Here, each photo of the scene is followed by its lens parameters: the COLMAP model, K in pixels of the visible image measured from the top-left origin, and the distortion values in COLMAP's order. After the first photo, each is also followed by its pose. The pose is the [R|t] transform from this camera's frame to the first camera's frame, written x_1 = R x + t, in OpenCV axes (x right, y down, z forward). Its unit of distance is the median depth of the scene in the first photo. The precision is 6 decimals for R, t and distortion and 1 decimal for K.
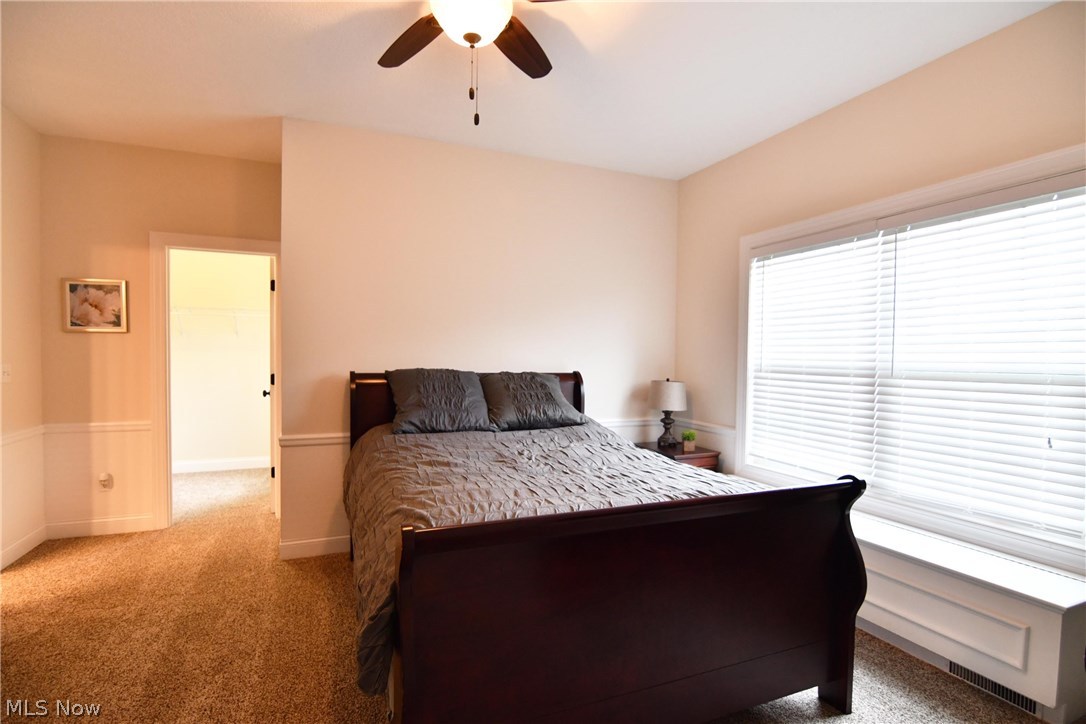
lens RADIAL K [[537.5, 0, 543.0], [0, 537.5, 362.0], [0, 0, 1]] dist [-0.001426, -0.000289]
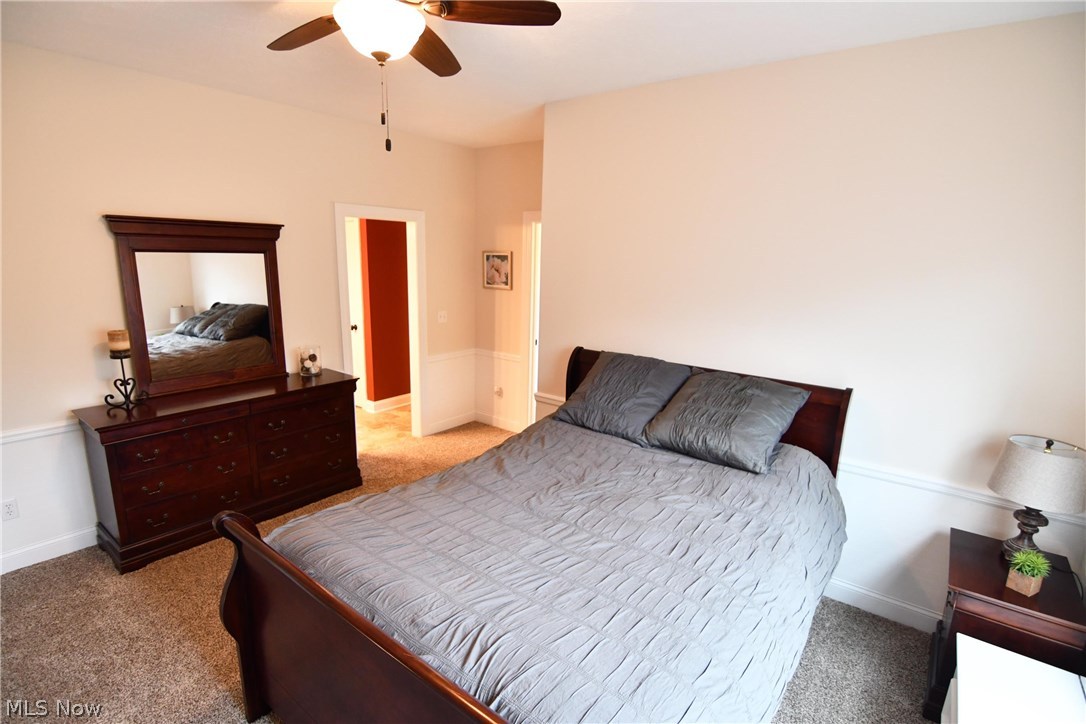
lens RADIAL K [[537.5, 0, 543.0], [0, 537.5, 362.0], [0, 0, 1]] dist [-0.001426, -0.000289]
pose [[0.494859, 0.180514, -0.850017, 0.481686], [-0.032581, 0.981352, 0.189437, -0.142357], [0.868362, -0.066050, 0.491512, 0.401765]]
